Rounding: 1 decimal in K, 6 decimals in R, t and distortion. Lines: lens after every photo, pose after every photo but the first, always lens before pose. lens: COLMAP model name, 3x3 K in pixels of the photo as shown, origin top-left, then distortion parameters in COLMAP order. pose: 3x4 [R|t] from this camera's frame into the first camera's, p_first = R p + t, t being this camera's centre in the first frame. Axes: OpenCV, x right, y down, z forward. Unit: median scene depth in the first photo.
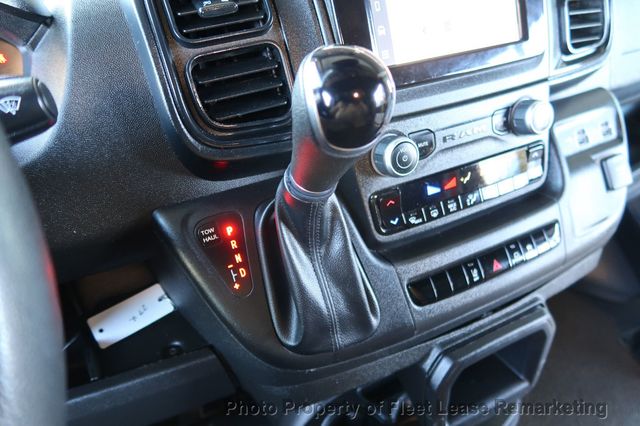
lens RADIAL K [[439.4, 0, 319.4], [0, 439.4, 203.4], [0, 0, 1]] dist [-0.001098, 0.000156]
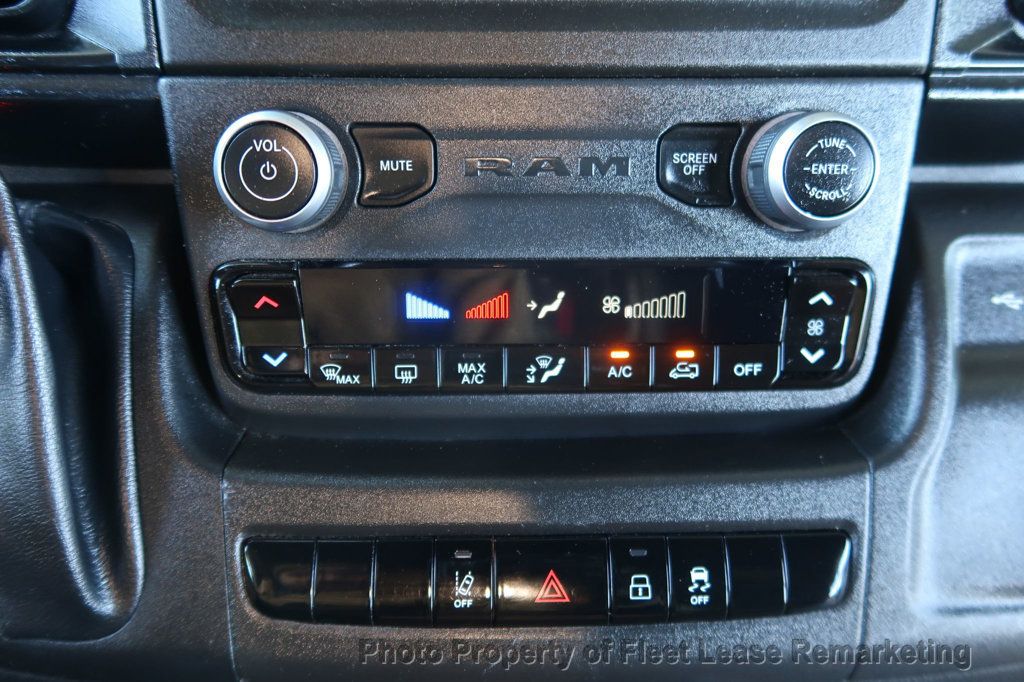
lens RADIAL K [[706.5, 0, 509.3], [0, 706.5, 338.8], [0, 0, 1]] dist [-0.021408, 0.003062]
pose [[0.900040, 0.246407, -0.359459, 0.524788], [-0.270286, 0.962632, -0.016884, -0.016325], [0.341867, 0.112352, 0.933008, 0.503082]]
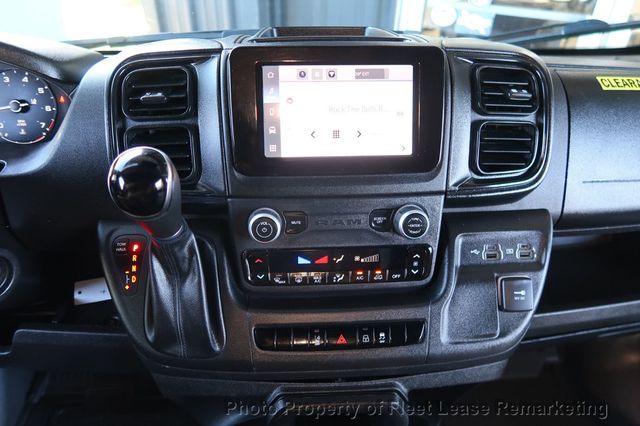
lens RADIAL K [[441.6, 0, 318.3], [0, 441.6, 211.6], [0, 0, 1]] dist [-0.021408, 0.003062]
pose [[0.918018, 0.240061, -0.315615, 0.644070], [-0.254448, 0.967076, -0.004532, -0.165589], [0.304136, 0.084468, 0.948876, -0.145868]]
